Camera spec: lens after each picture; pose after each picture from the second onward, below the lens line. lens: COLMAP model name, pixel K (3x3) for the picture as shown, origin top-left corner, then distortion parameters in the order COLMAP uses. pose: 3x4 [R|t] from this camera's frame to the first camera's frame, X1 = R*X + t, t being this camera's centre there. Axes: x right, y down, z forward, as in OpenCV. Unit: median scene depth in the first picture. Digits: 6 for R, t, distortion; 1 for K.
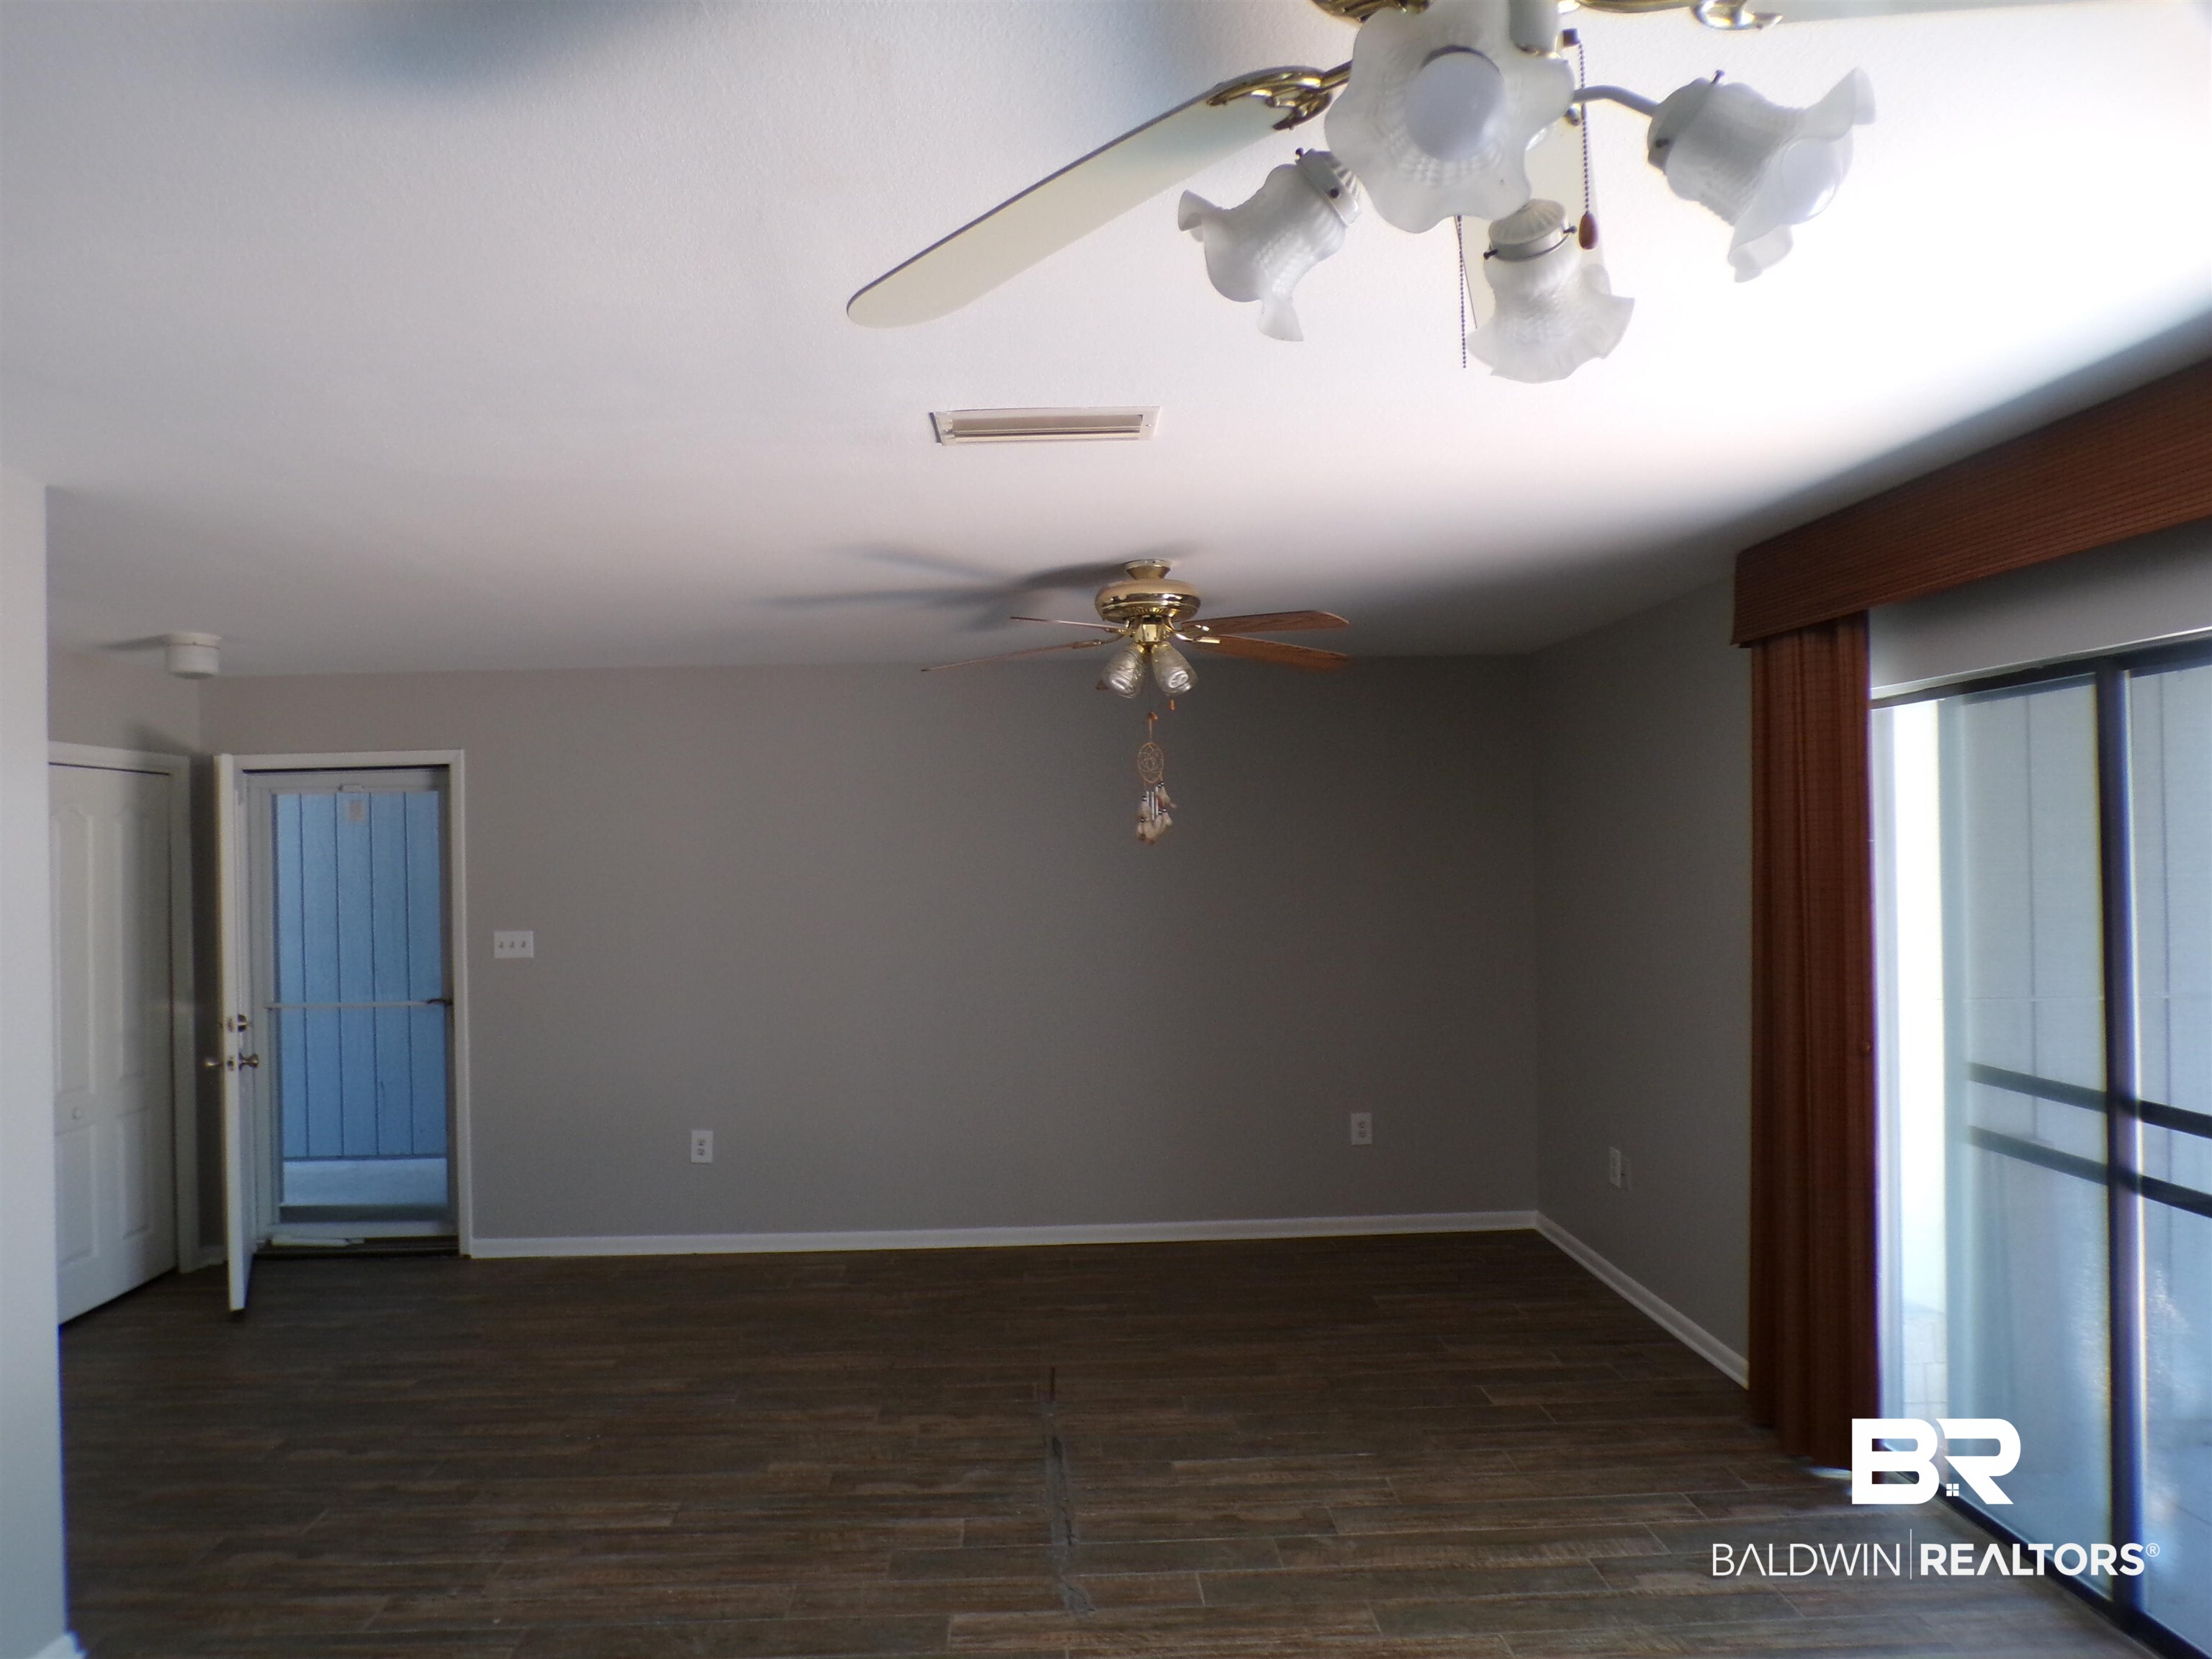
lens RADIAL K [[1482.8, 0, 1104.9], [0, 1482.8, 839.0], [0, 0, 1]] dist [-0.043248, 0.000295]
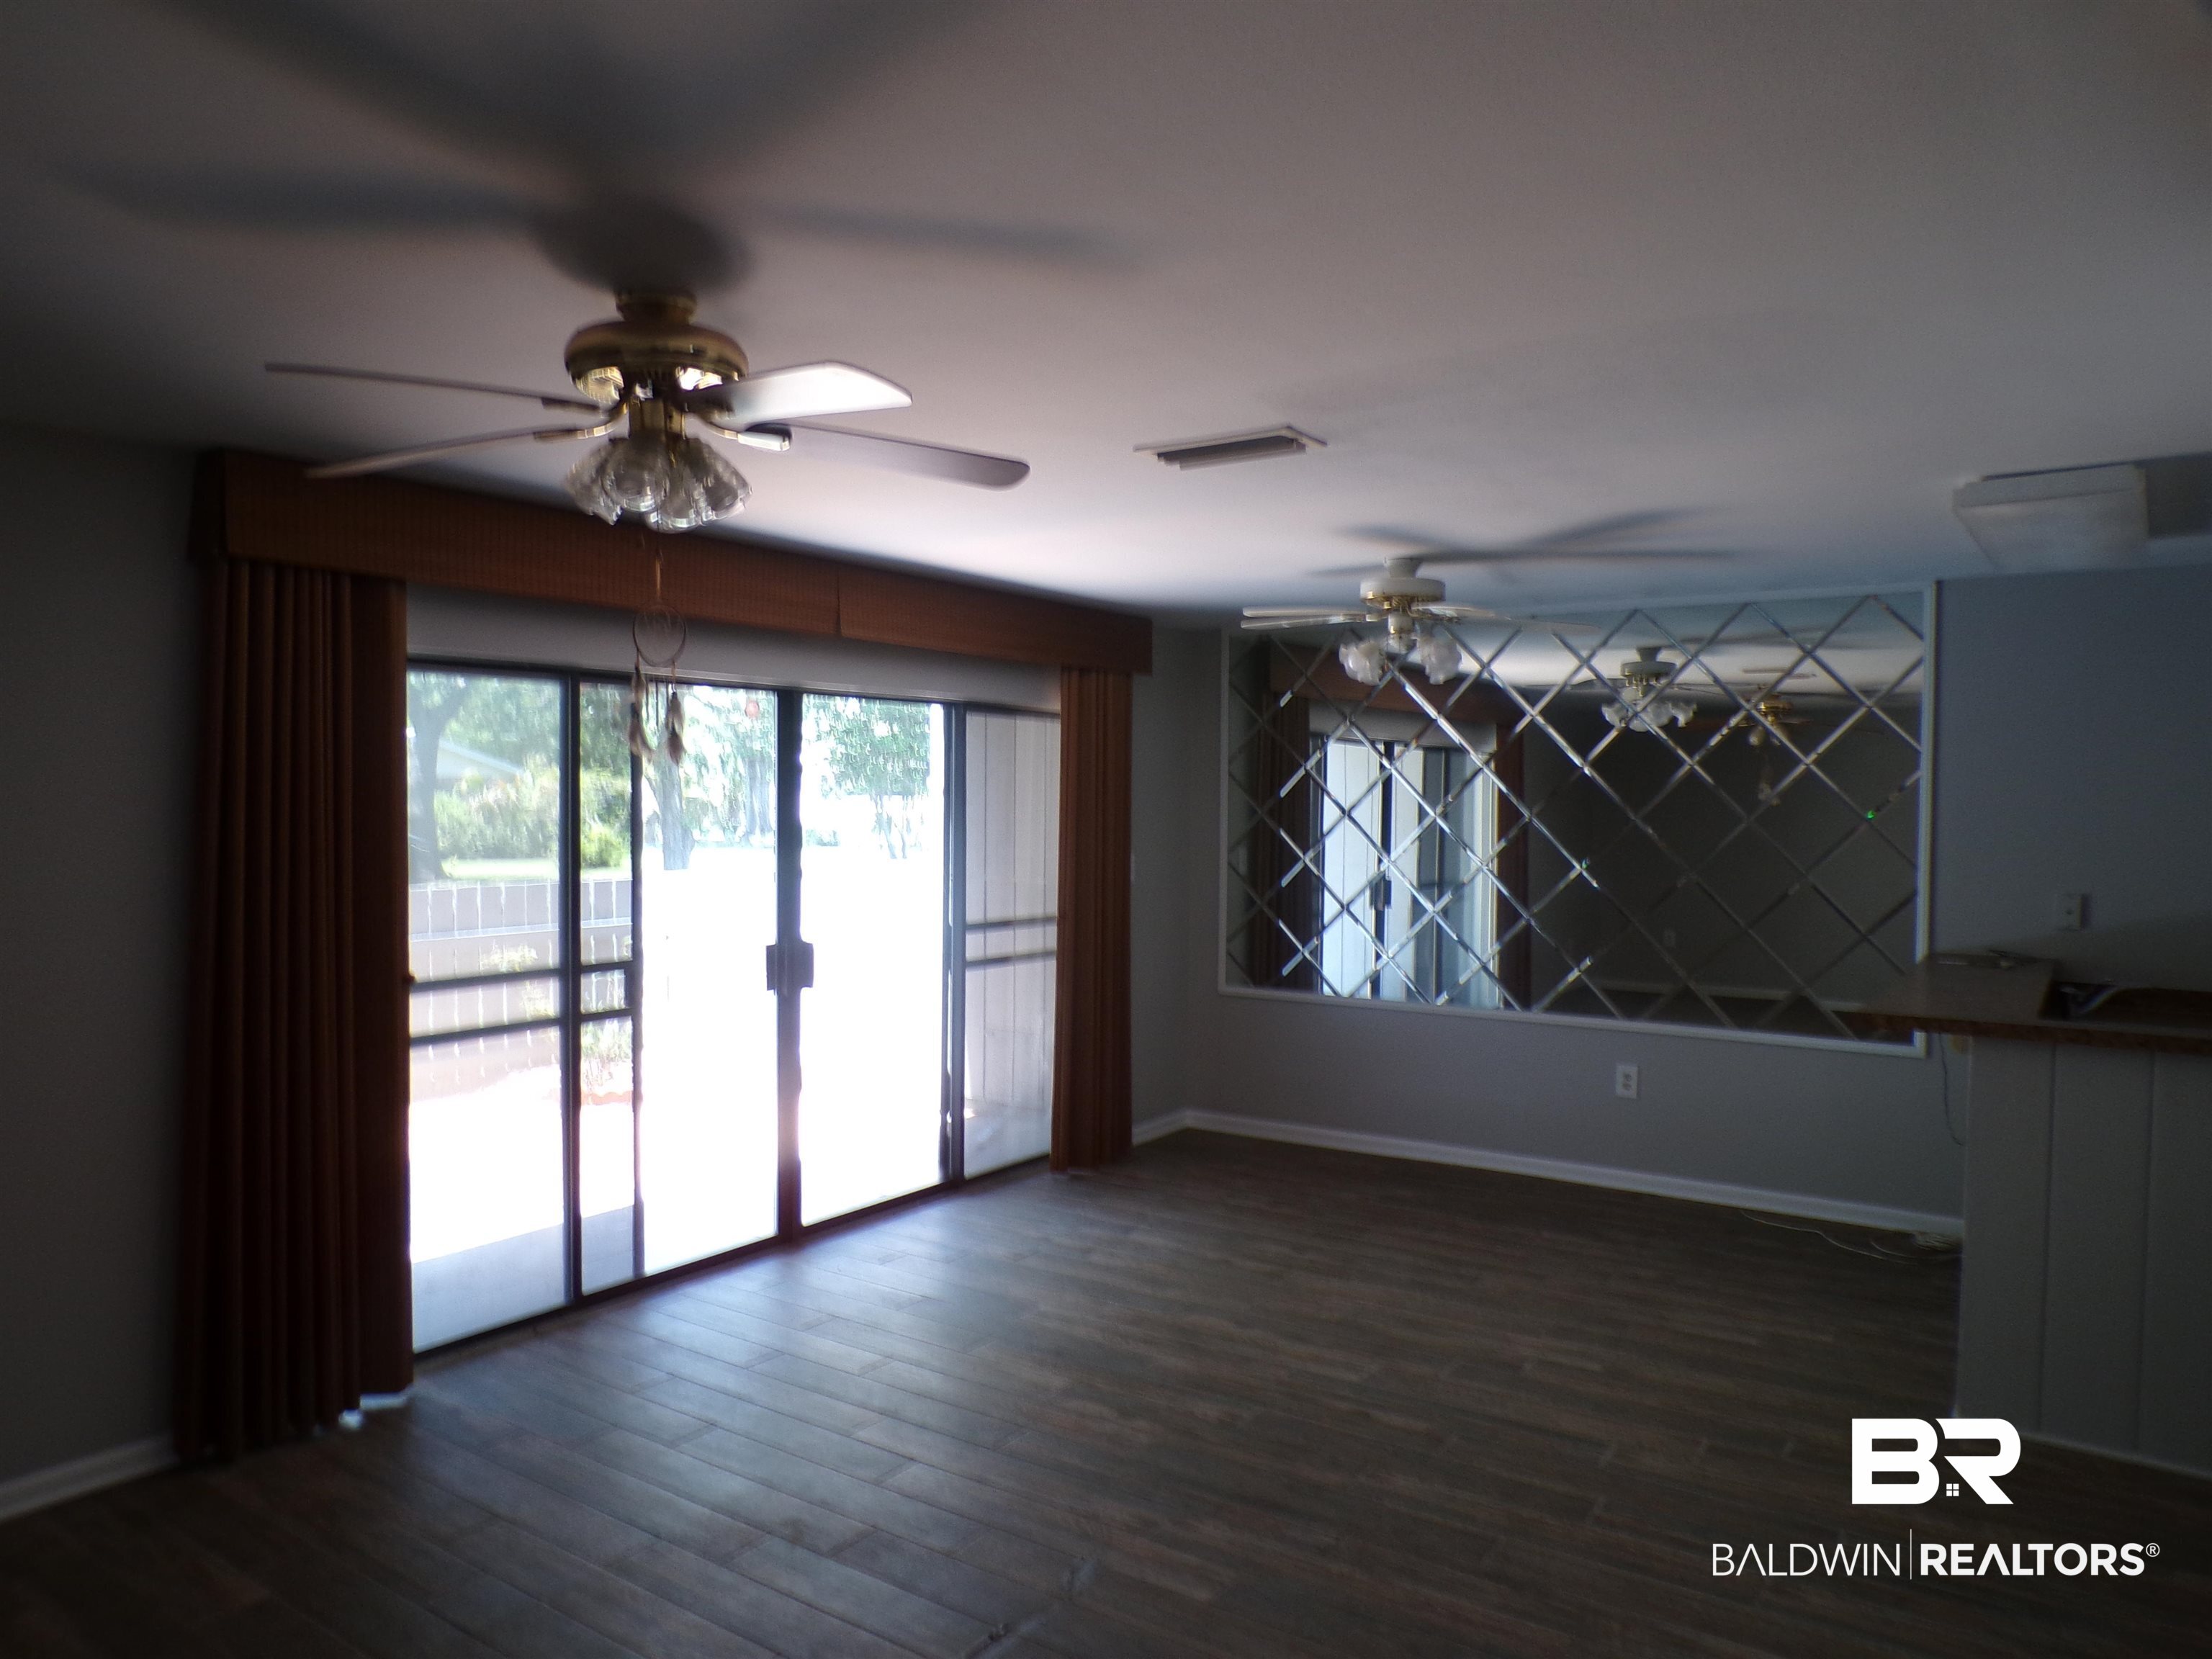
lens RADIAL K [[1519.6, 0, 1099.2], [0, 1519.6, 837.4], [0, 0, 1]] dist [-0.050816, 0.007325]
pose [[-0.787865, -0.009878, 0.615769, -0.629218], [-0.001431, 0.999898, 0.014209, 0.024011], [-0.615846, 0.010314, -0.787799, 1.760871]]
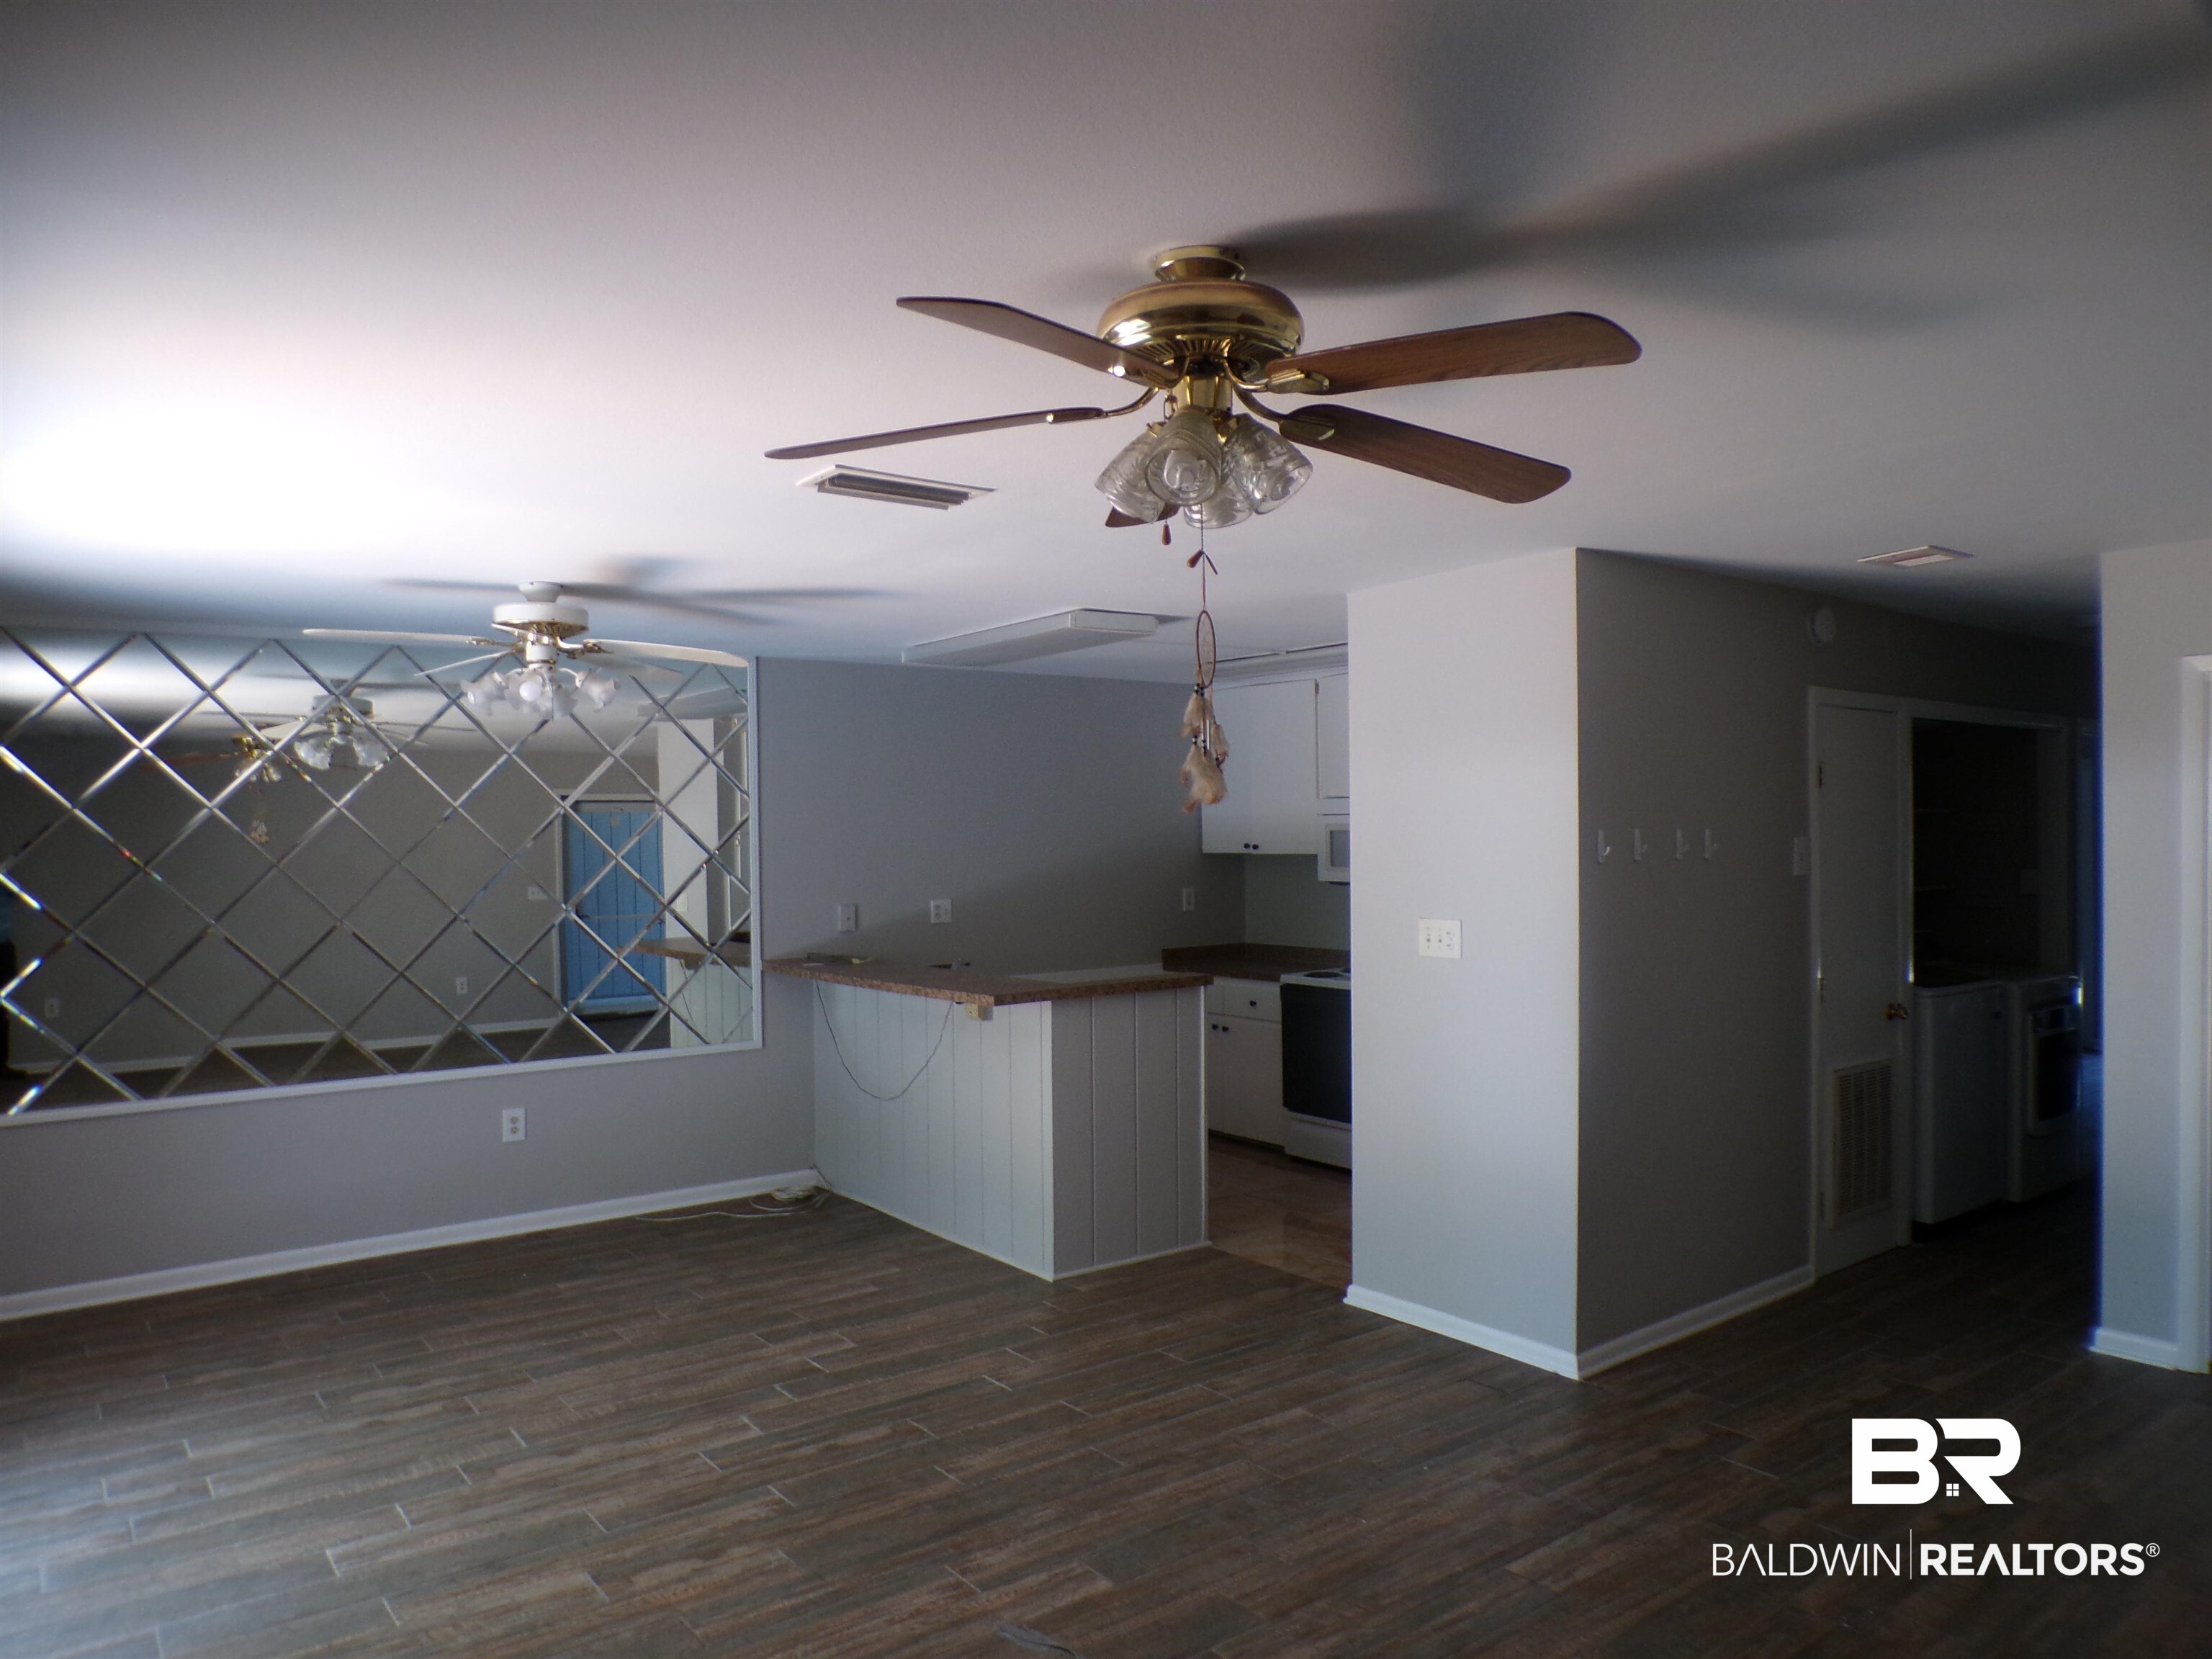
lens RADIAL K [[1482.8, 0, 1104.9], [0, 1482.8, 839.0], [0, 0, 1]] dist [-0.043248, 0.000295]
pose [[-0.823260, 0.028510, -0.566948, 0.450259], [0.029945, 0.999529, 0.006780, 0.008295], [0.566874, -0.011396, -0.823725, 1.797594]]
